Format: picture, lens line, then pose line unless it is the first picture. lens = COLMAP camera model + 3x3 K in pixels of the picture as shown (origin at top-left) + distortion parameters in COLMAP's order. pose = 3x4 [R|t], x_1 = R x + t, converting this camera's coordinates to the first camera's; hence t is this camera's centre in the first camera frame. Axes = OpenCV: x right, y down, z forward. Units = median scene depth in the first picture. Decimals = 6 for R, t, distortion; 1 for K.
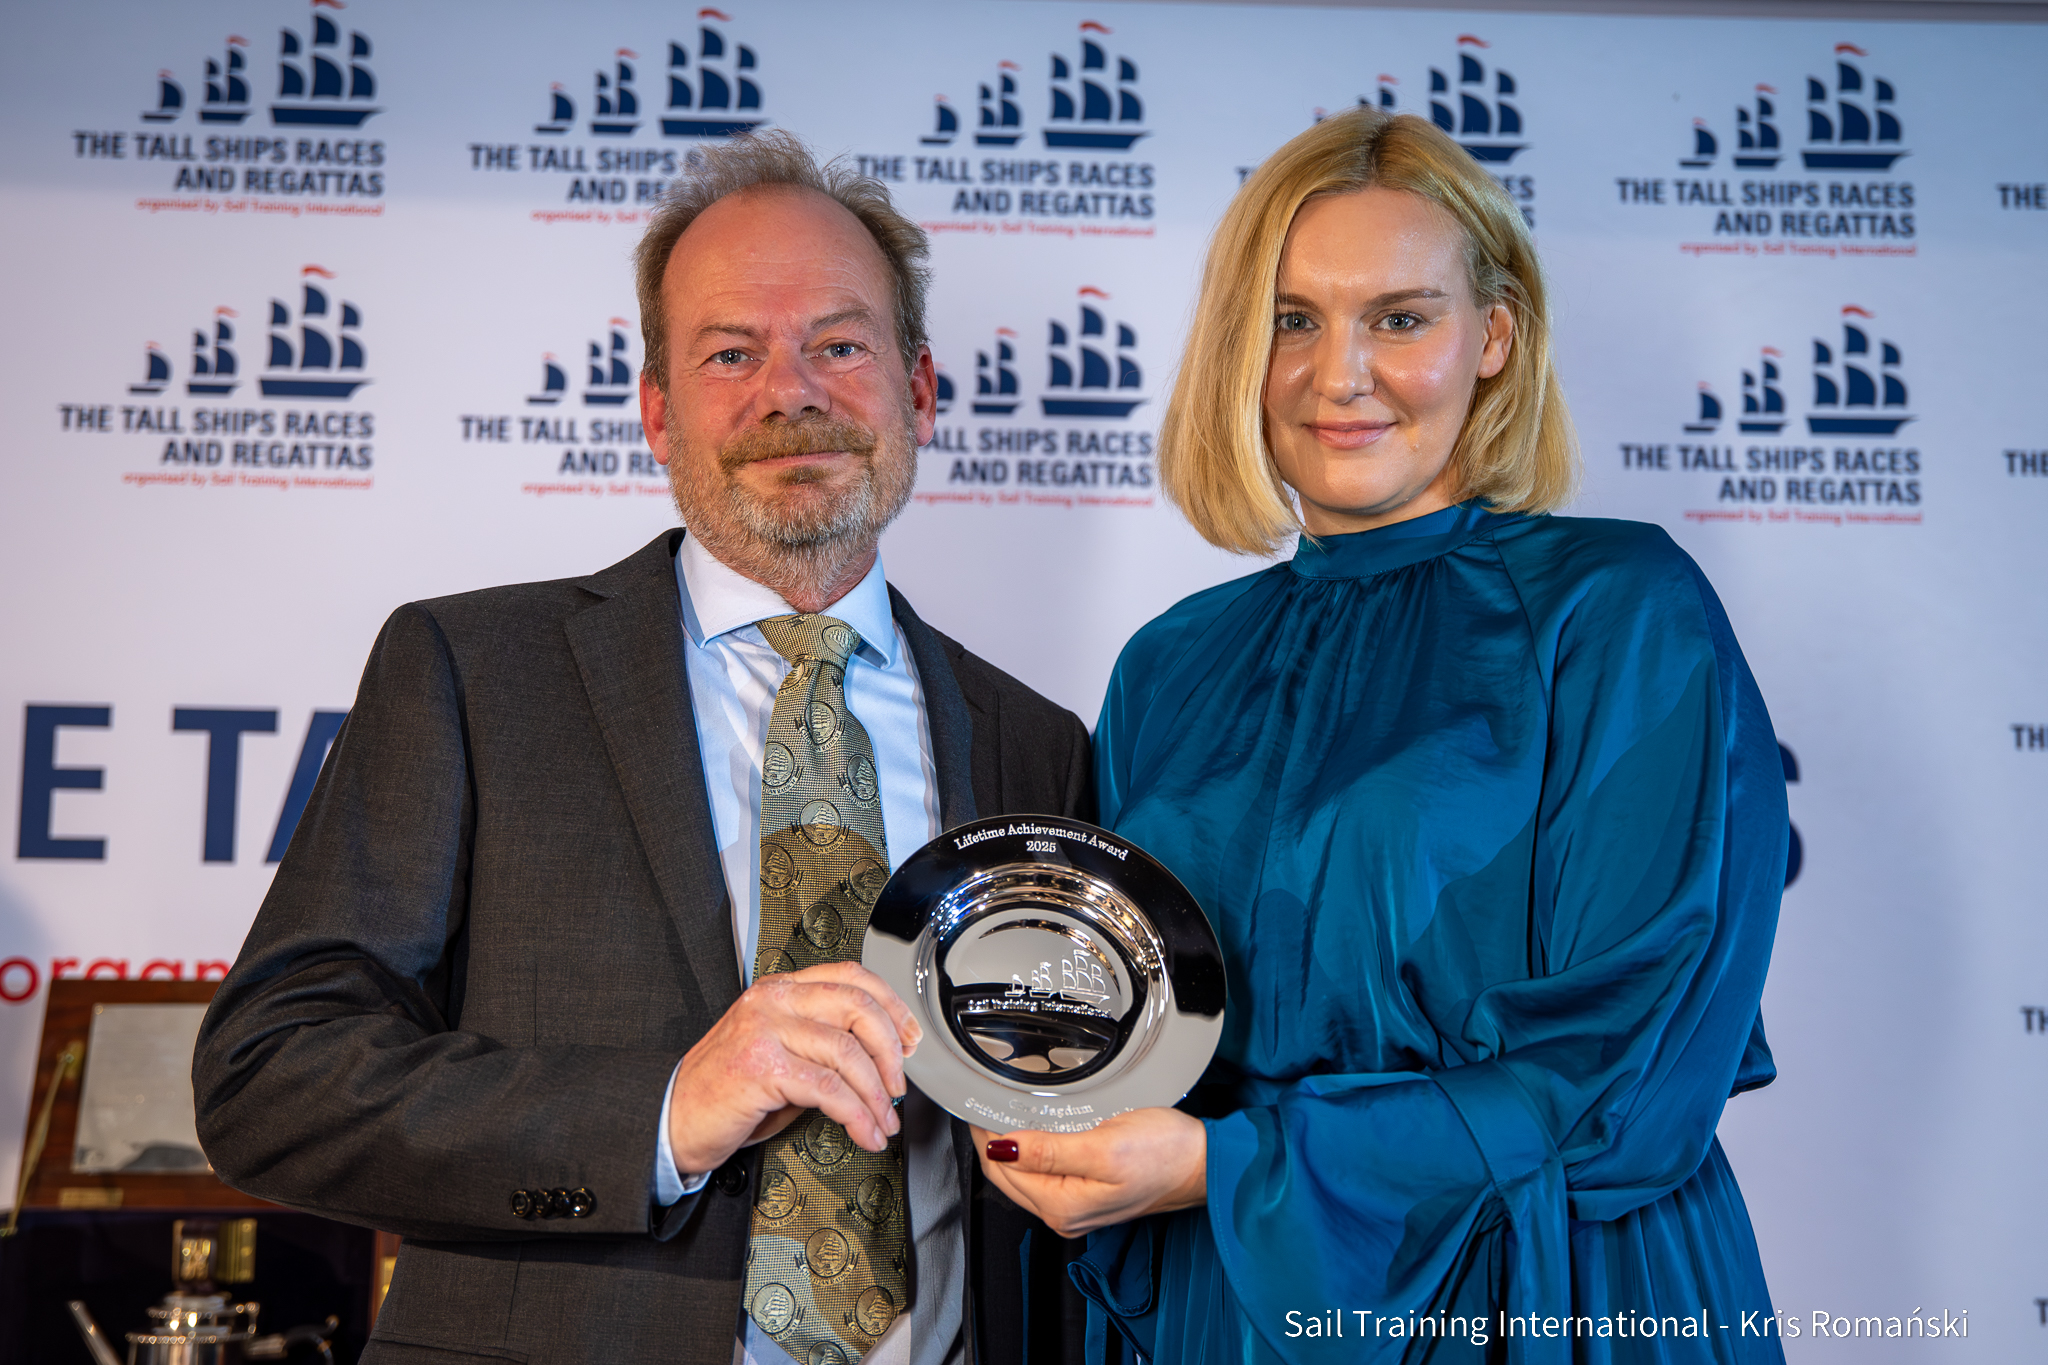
lens RADIAL K [[3206.3, 0, 1036.7], [0, 3206.3, 670.4], [0, 0, 1]] dist [0.051309, 0.000000]
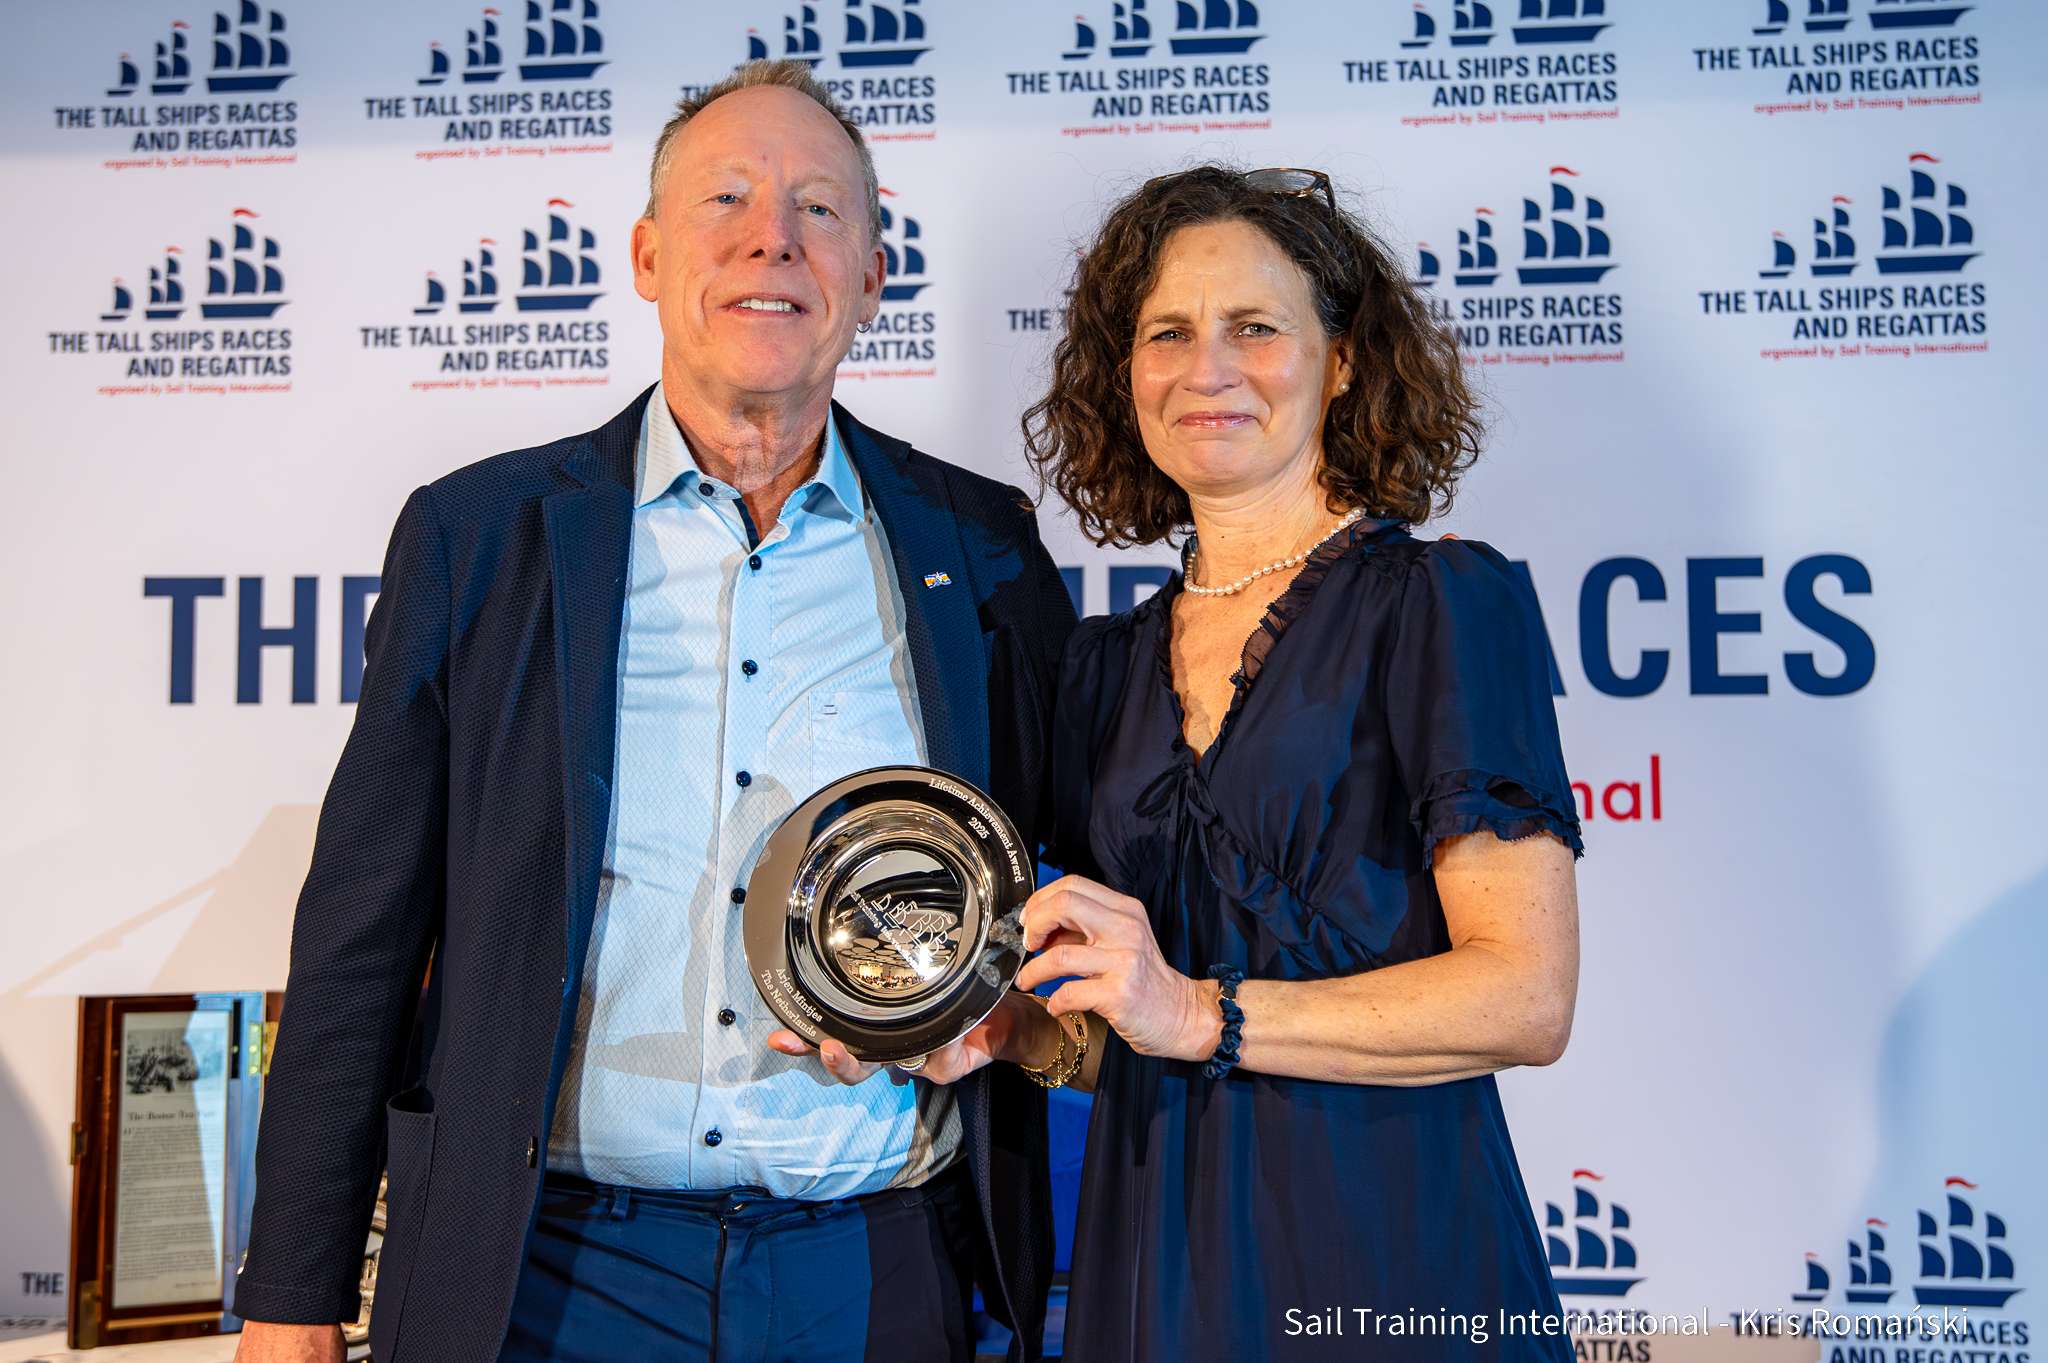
lens RADIAL K [[2818.6, 0, 1048.6], [0, 2818.6, 626.3], [0, 0, 1]] dist [0.027422, 0.000000]
pose [[0.981147, -0.028220, -0.191190, 0.163876], [0.035311, 0.998805, 0.033783, 0.003474], [0.190008, -0.039897, 0.980972, 0.007136]]
